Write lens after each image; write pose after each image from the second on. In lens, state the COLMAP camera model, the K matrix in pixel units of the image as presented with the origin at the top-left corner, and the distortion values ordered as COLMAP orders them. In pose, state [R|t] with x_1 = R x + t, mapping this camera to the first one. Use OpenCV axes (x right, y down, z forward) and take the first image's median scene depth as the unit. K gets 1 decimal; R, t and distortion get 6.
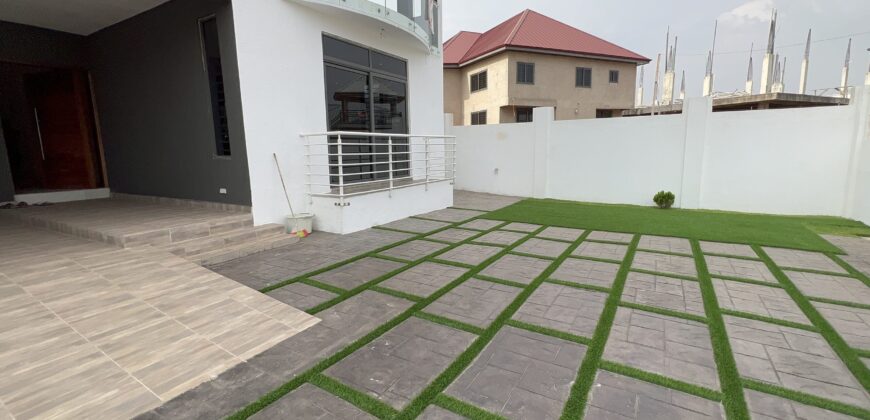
lens RADIAL K [[382.6, 0, 436.4], [0, 382.6, 206.8], [0, 0, 1]] dist [-0.002564, 0.000542]
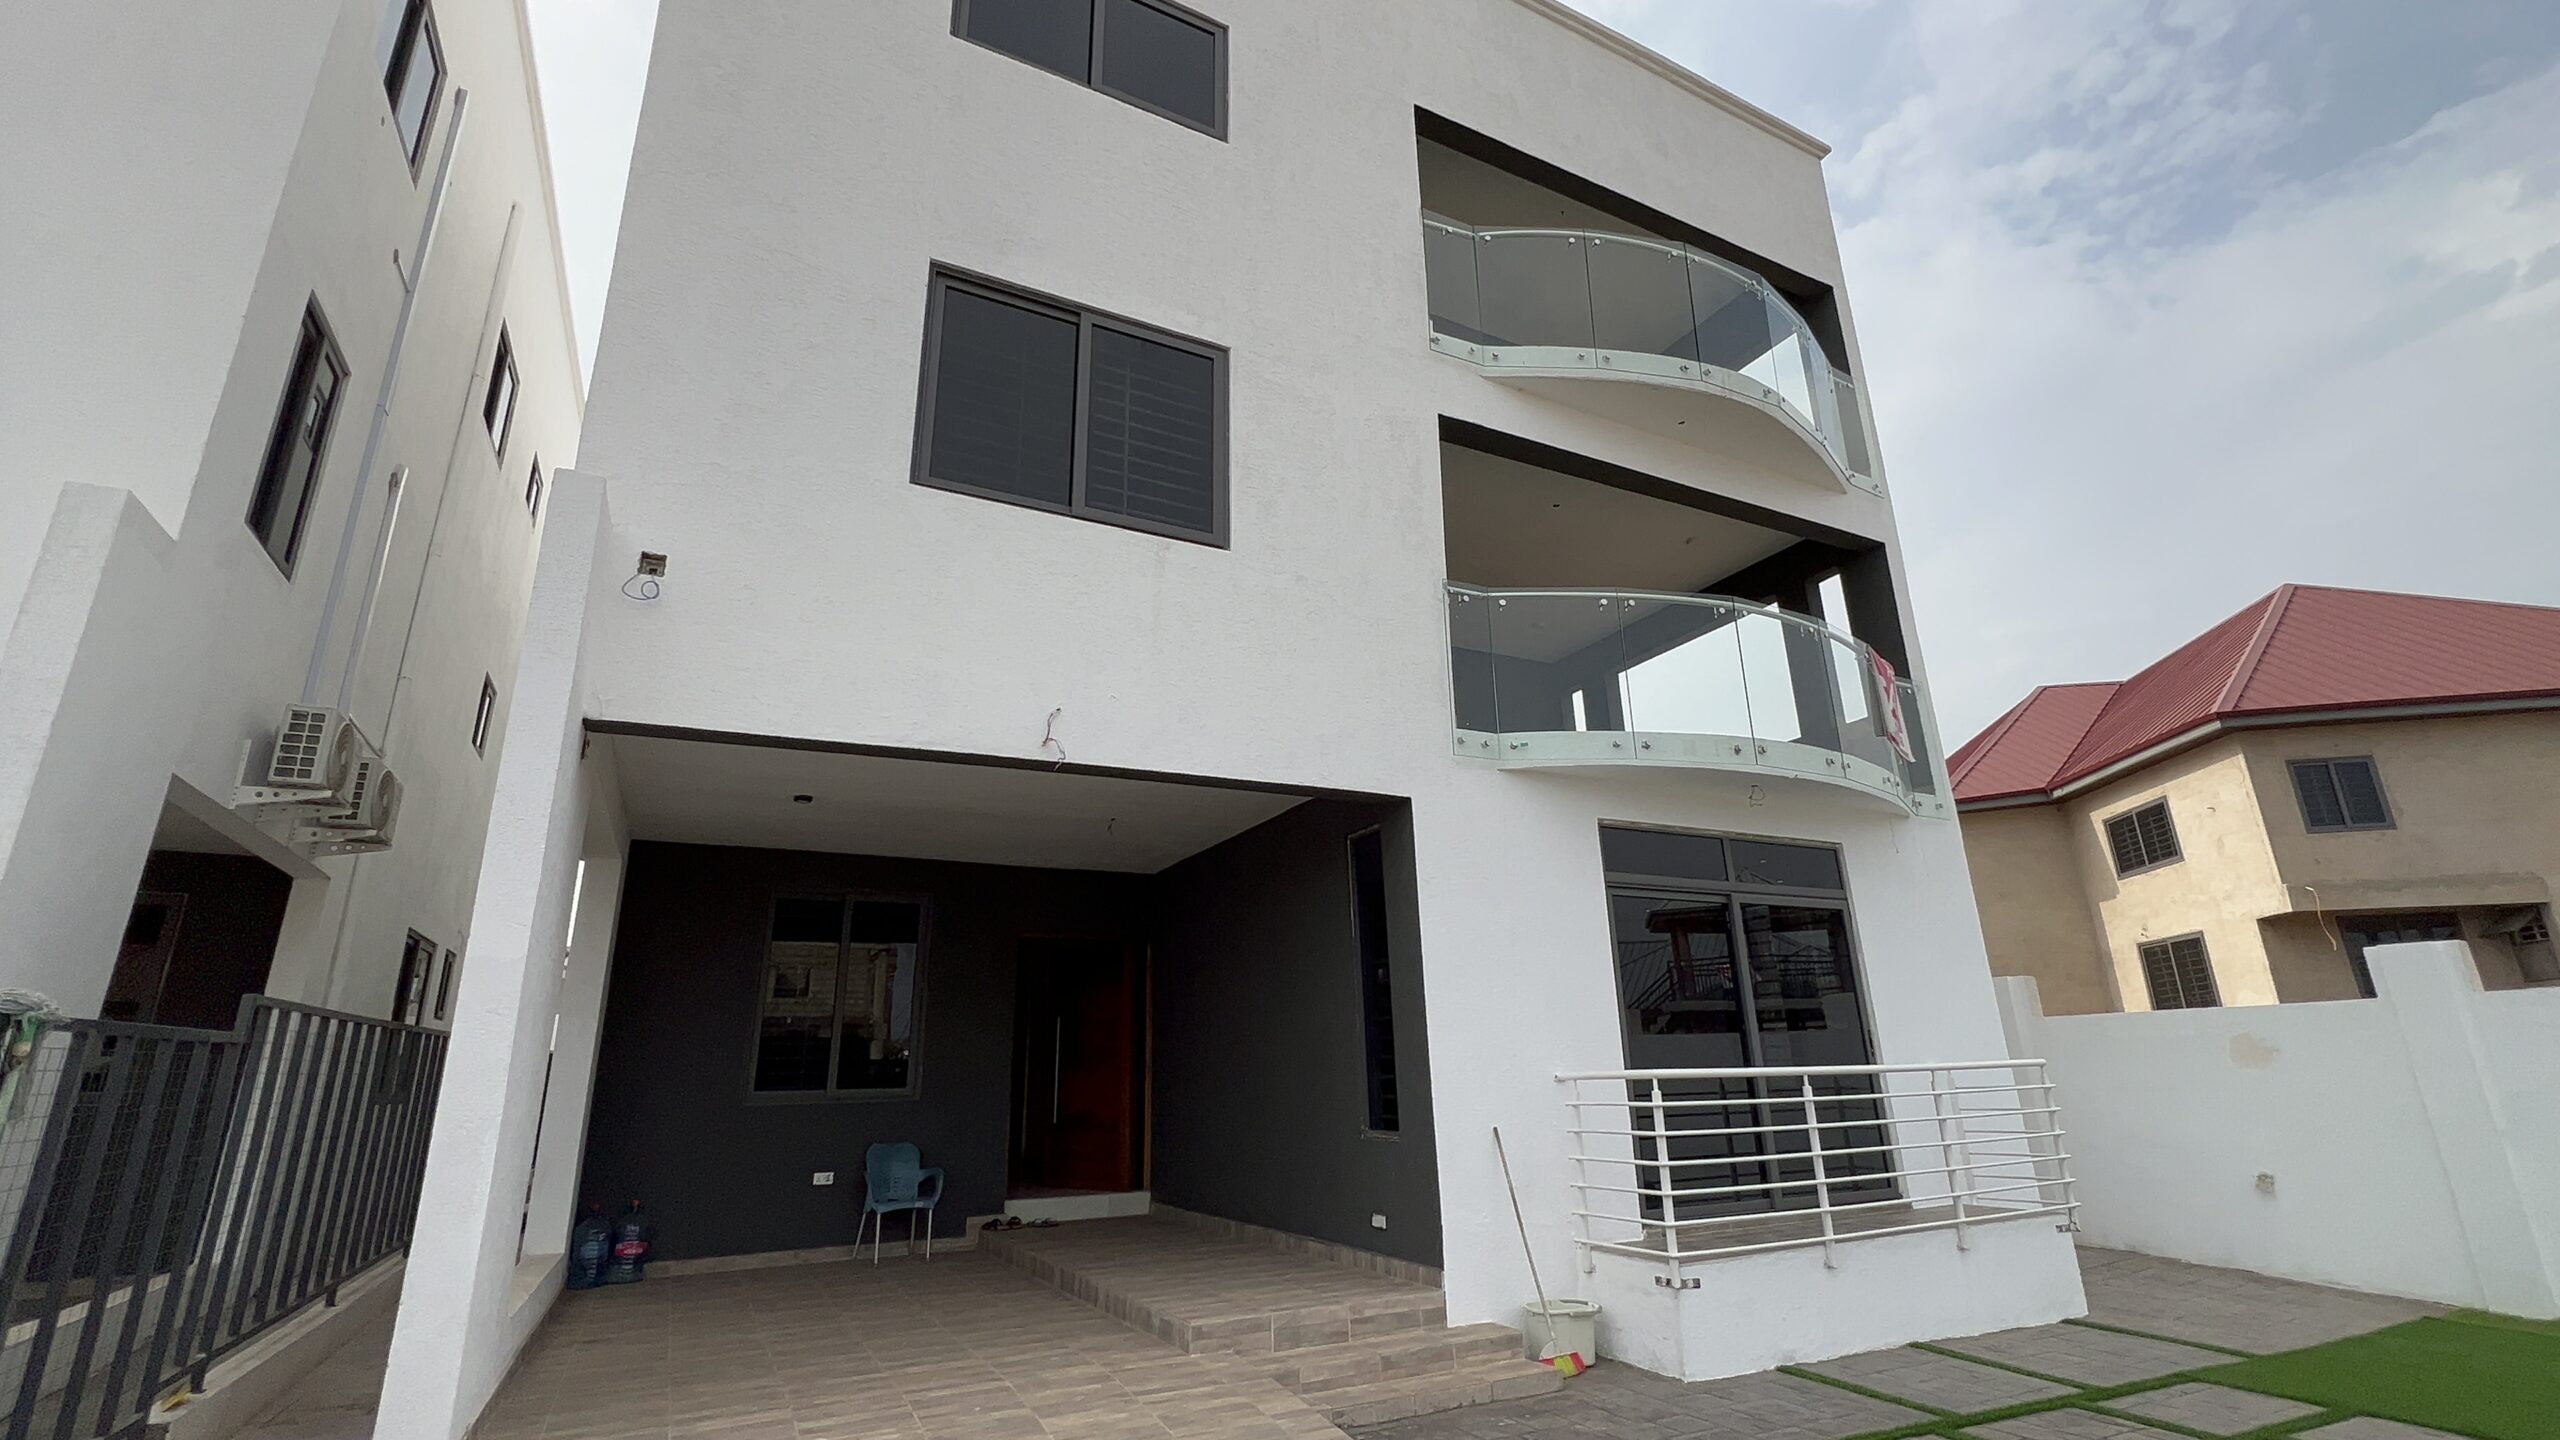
lens RADIAL K [[1130.5, 0, 1278.4], [0, 1130.5, 707.9], [0, 0, 1]] dist [-0.001724, -0.000395]
pose [[0.840218, -0.170046, -0.514896, 0.065102], [-0.074133, 0.904619, -0.419725, -0.020397], [0.537157, 0.390831, 0.747471, -0.166967]]
